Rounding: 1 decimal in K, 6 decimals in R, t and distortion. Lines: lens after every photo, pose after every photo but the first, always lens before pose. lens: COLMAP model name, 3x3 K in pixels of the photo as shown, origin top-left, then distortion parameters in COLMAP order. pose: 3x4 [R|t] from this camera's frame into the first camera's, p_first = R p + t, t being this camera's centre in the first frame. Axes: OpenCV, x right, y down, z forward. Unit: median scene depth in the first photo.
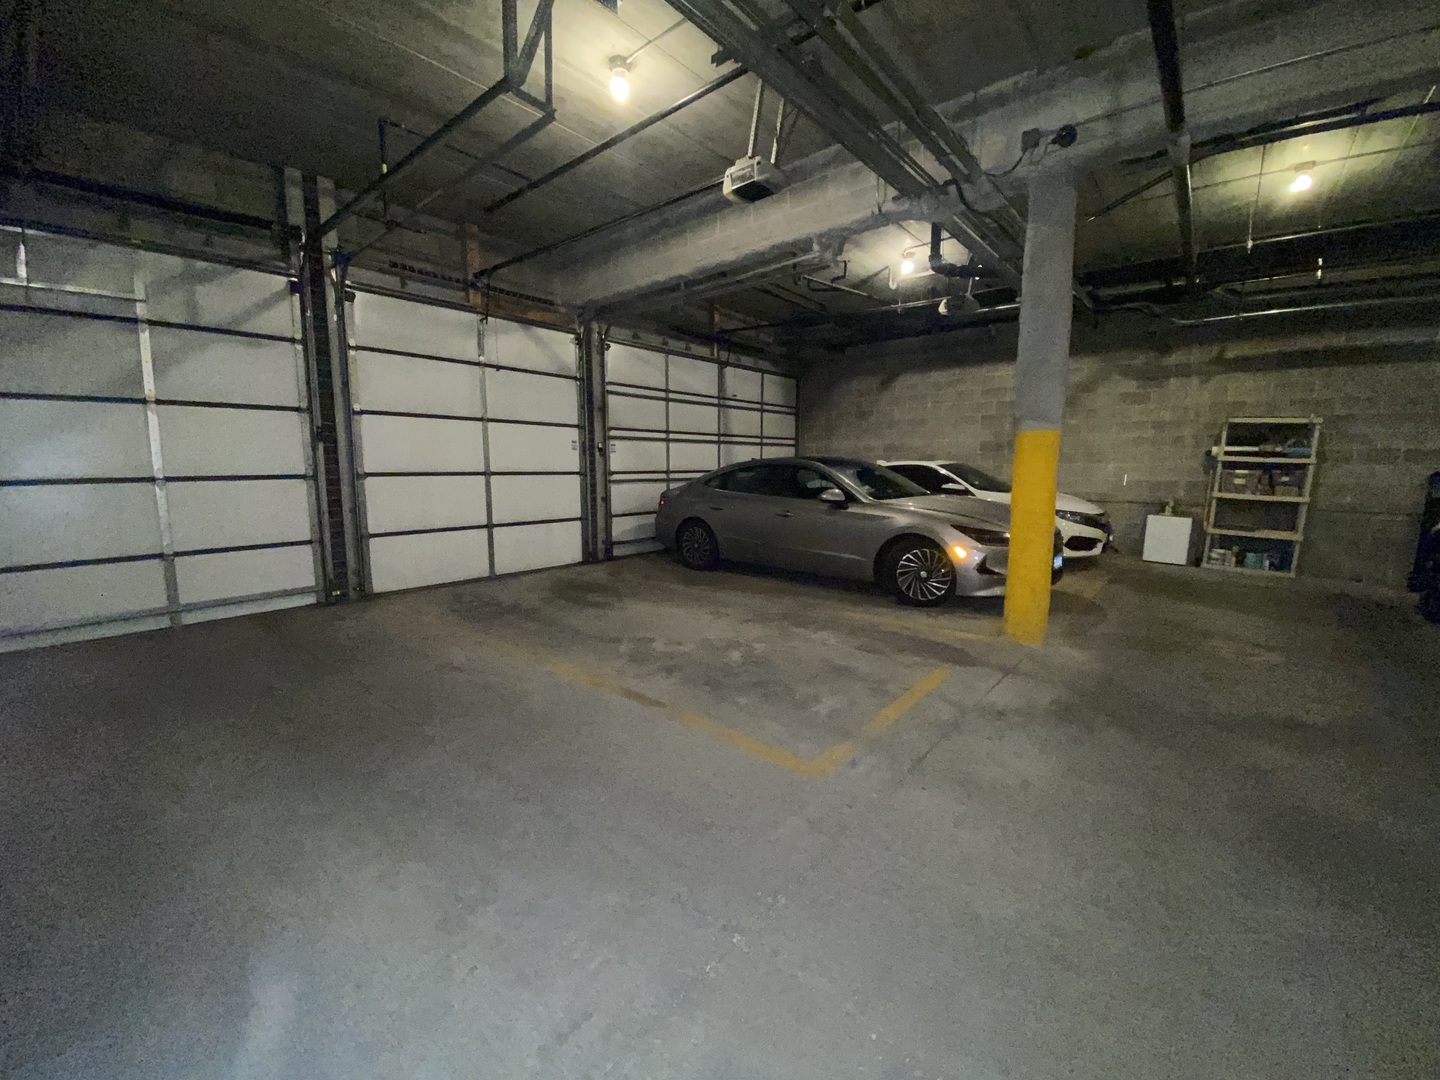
lens RADIAL K [[591.7, 0, 720.0], [0, 591.7, 540.0], [0, 0, 1]] dist [0.000818, -0.000090]
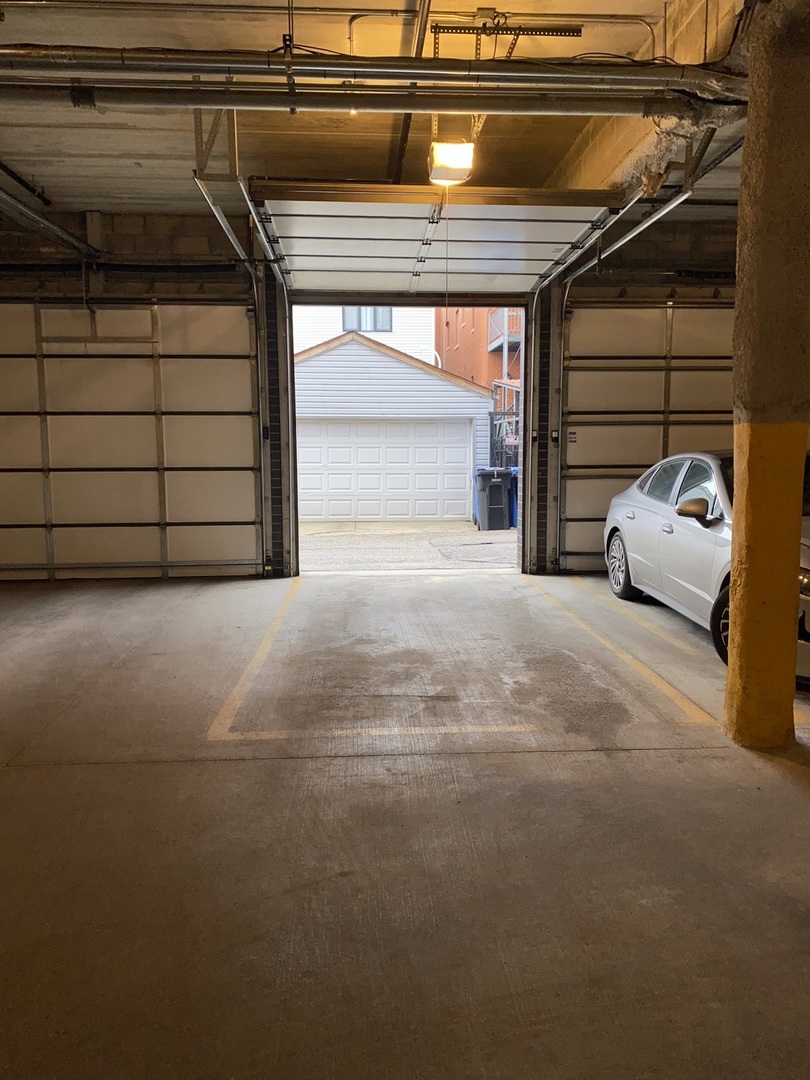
lens RADIAL K [[840.6, 0, 405.0], [0, 840.6, 540.0], [0, 0, 1]] dist [0.060819, -0.074892]
pose [[0.683806, 0.080761, -0.725180, 0.721233], [-0.088682, 0.995687, 0.027265, -0.033756], [0.724254, 0.045666, 0.688019, 0.048862]]
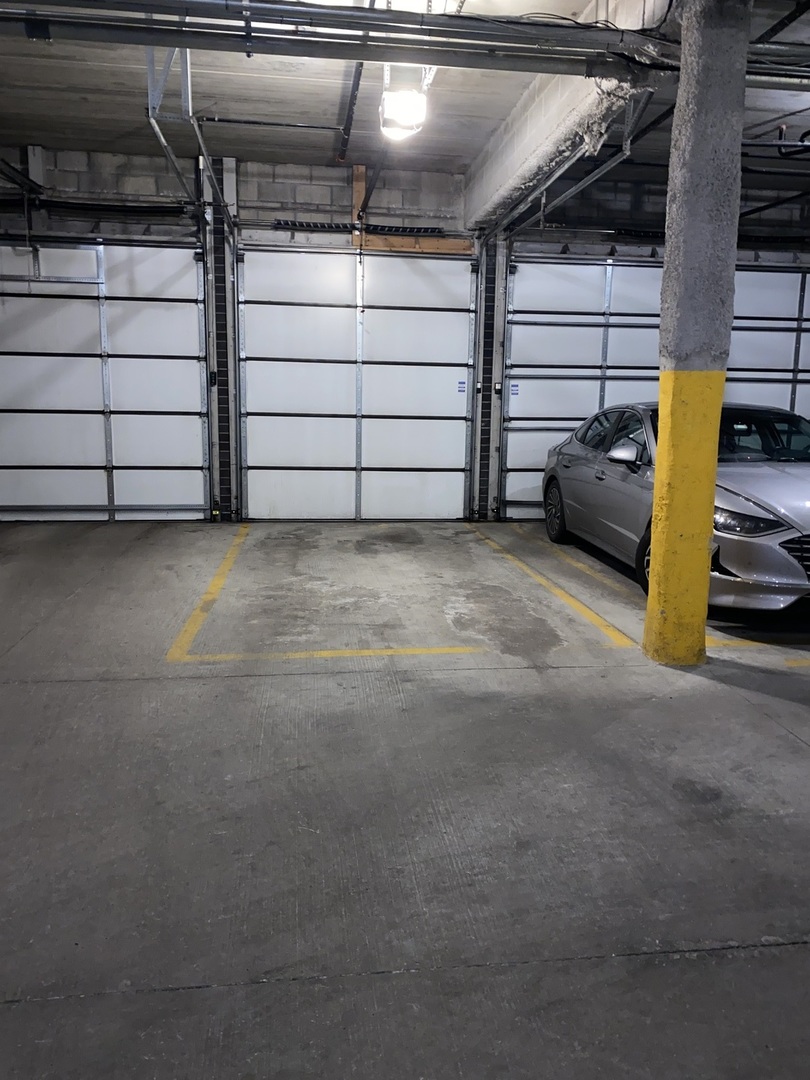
lens RADIAL K [[850.2, 0, 405.0], [0, 850.2, 540.0], [0, 0, 1]] dist [0.064258, -0.068170]
pose [[0.731083, 0.121053, -0.671464, 0.762976], [-0.103255, 0.992430, 0.066495, -0.009960], [0.674430, 0.020718, 0.738048, -0.001284]]
